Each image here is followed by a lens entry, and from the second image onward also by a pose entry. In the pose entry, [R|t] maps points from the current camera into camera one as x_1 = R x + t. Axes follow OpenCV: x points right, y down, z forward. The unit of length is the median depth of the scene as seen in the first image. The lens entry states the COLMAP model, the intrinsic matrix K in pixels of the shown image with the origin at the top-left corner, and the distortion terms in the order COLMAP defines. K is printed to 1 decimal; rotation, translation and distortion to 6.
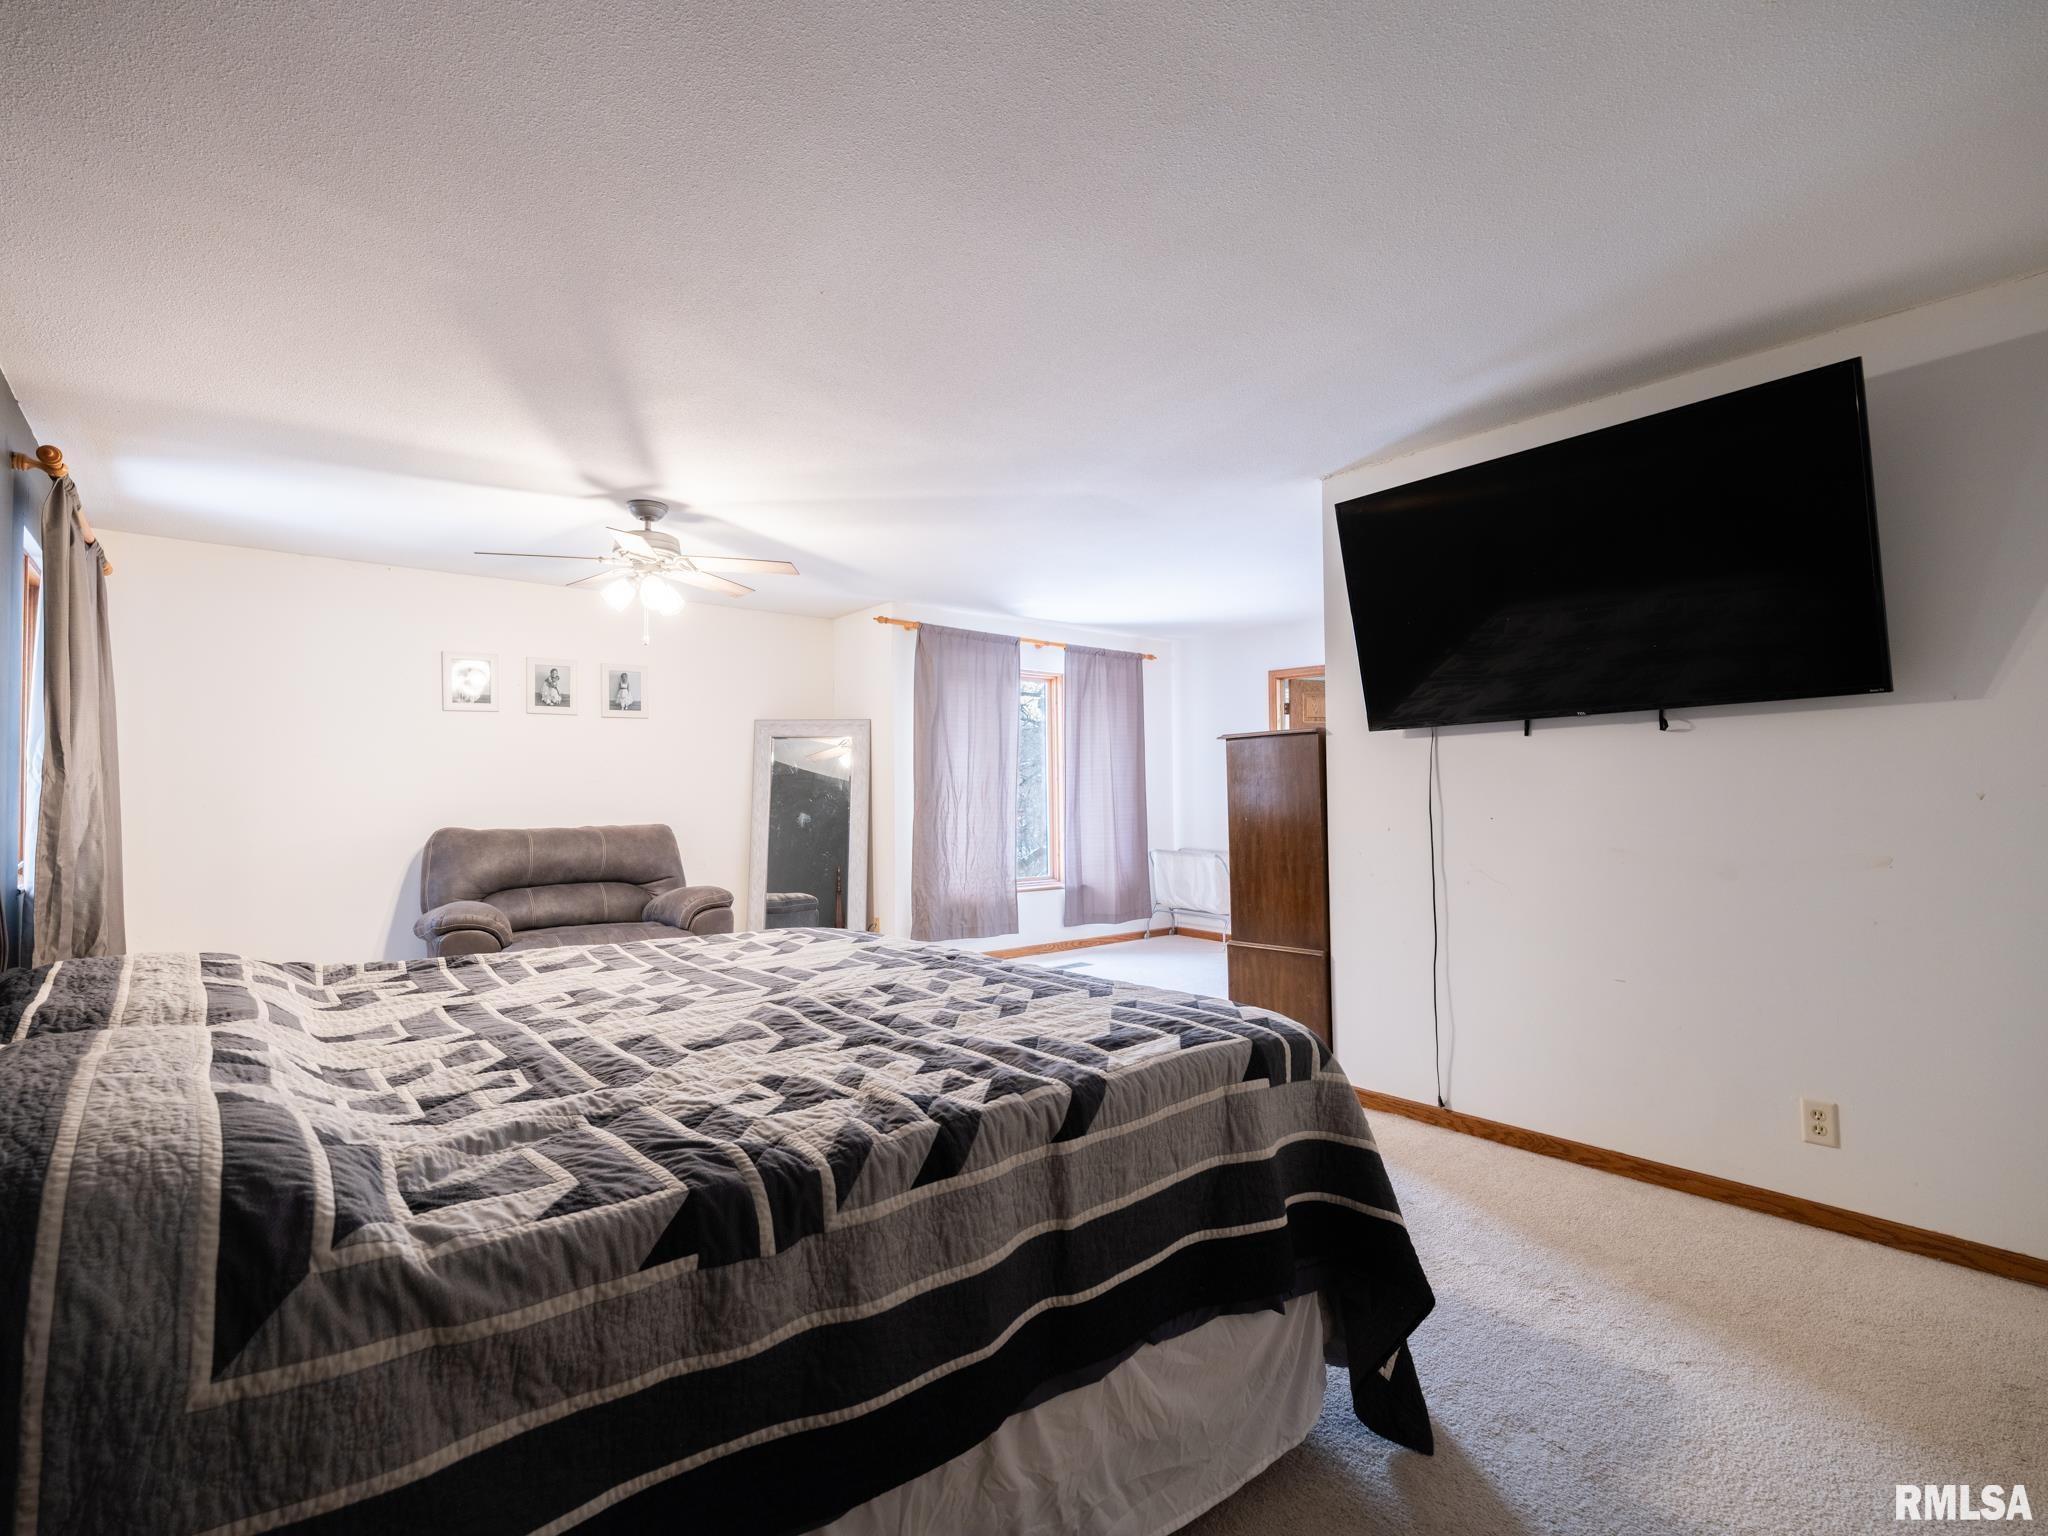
lens RADIAL K [[985.4, 0, 1009.0], [0, 985.4, 761.6], [0, 0, 1]] dist [0.006272, 0.000183]
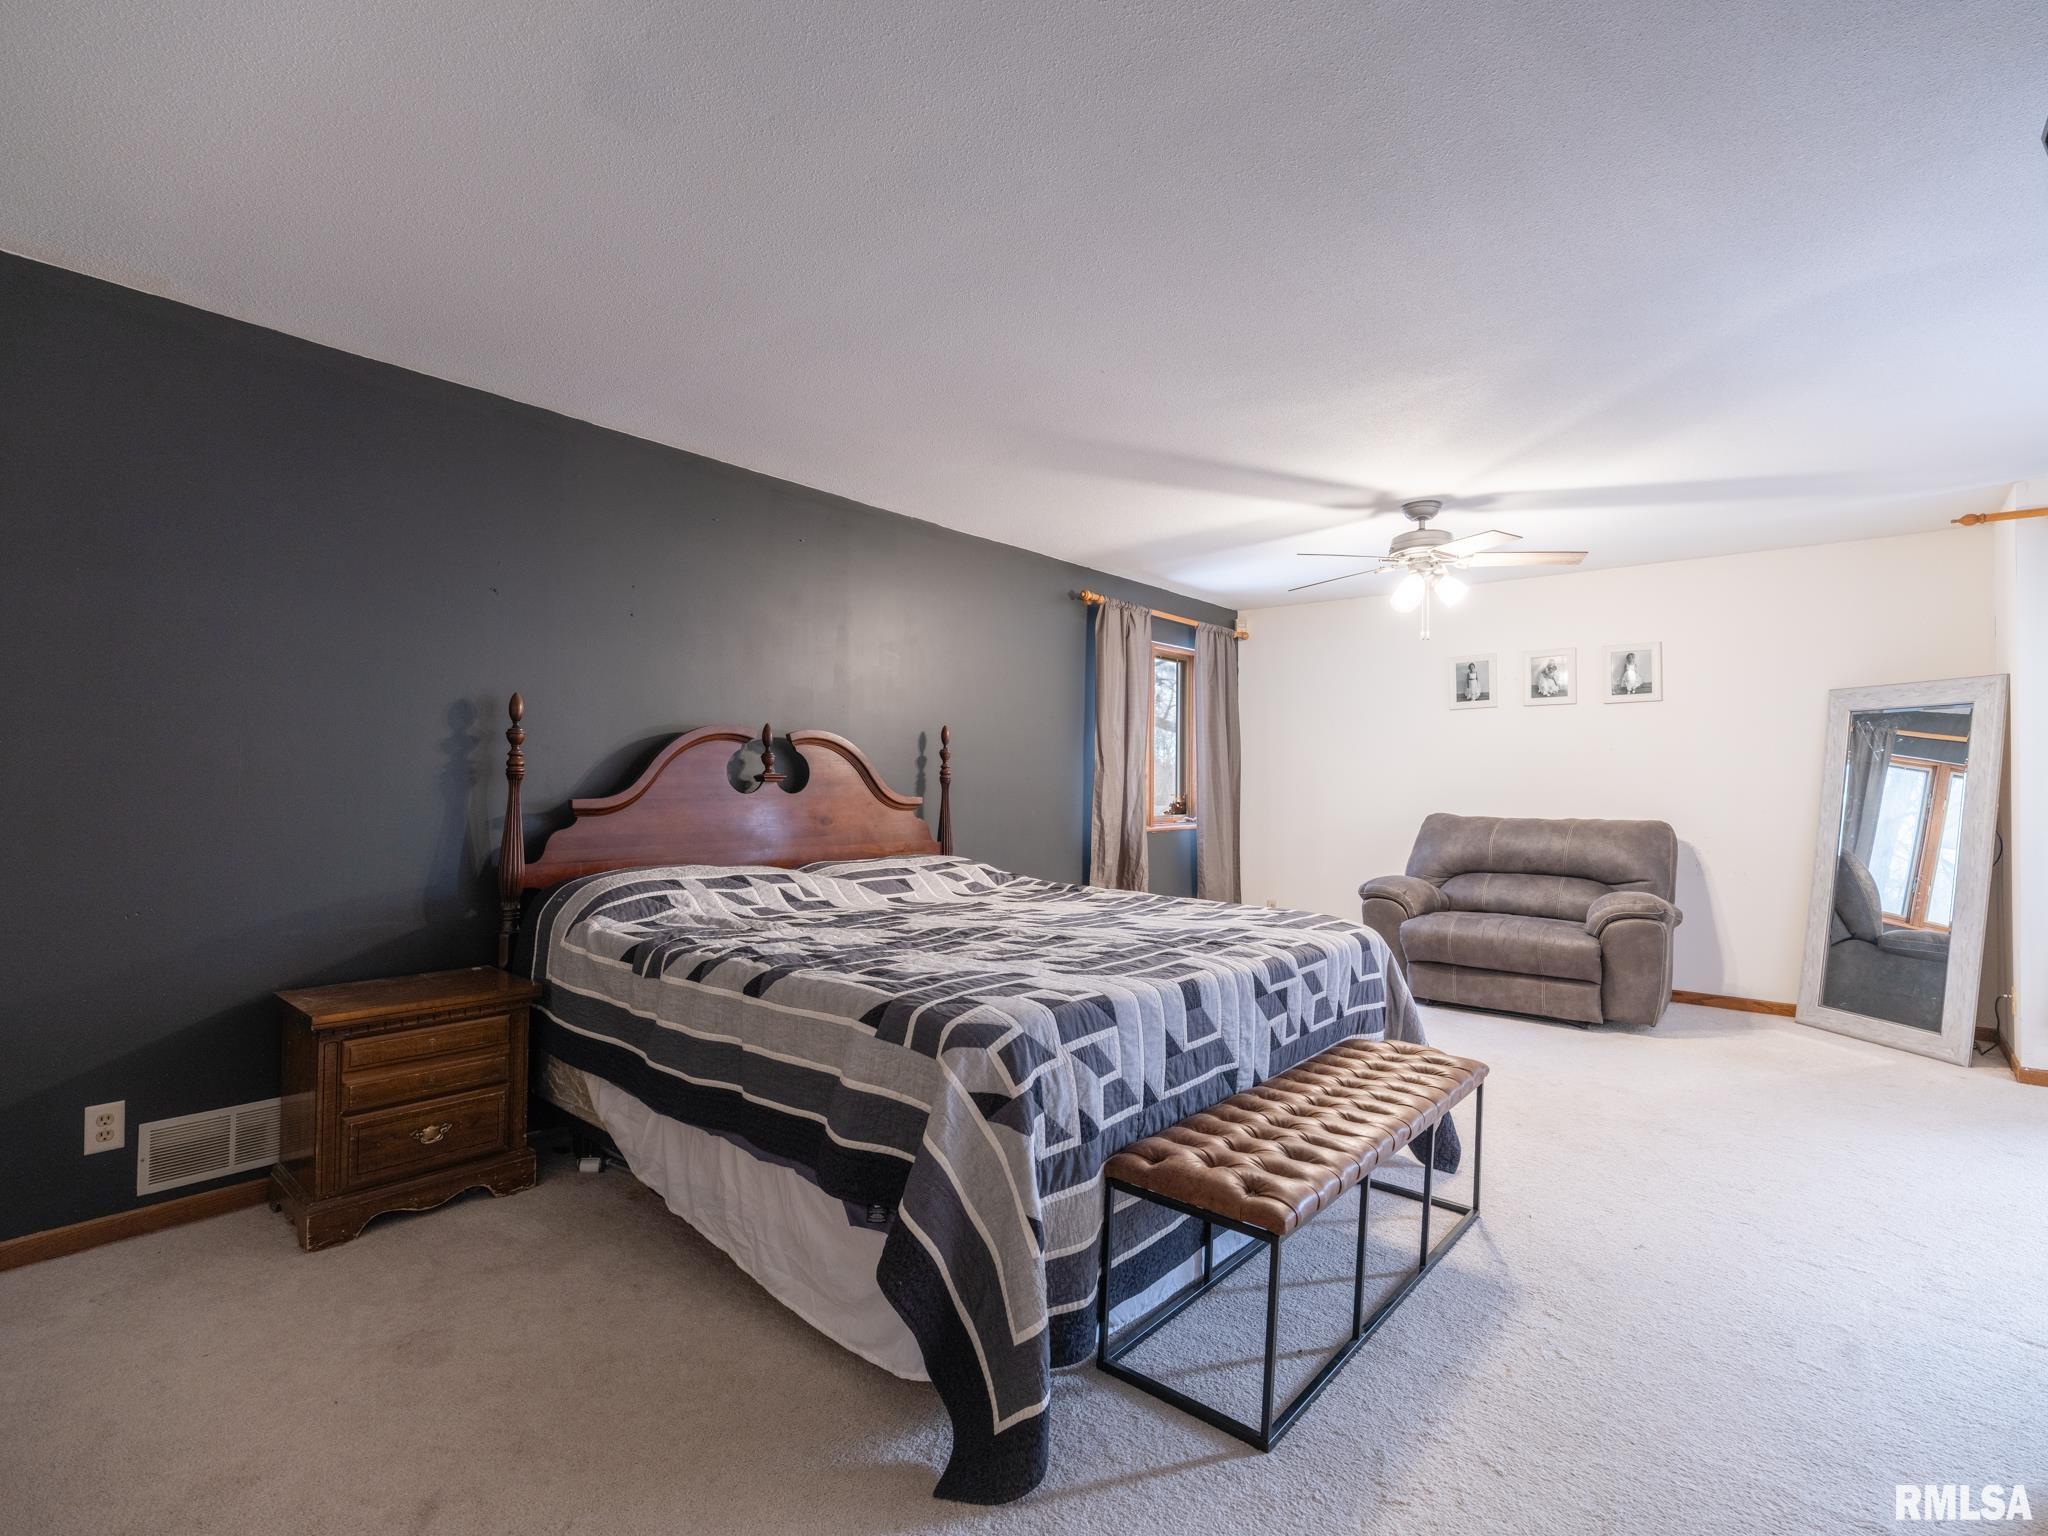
lens RADIAL K [[985.4, 0, 1008.1], [0, 985.4, 762.5], [0, 0, 1]] dist [0.006272, 0.000183]
pose [[0.149200, -0.014793, -0.988696, 0.533047], [0.022786, 0.999674, -0.011519, 0.010944], [0.988545, -0.020809, 0.149488, 0.370614]]
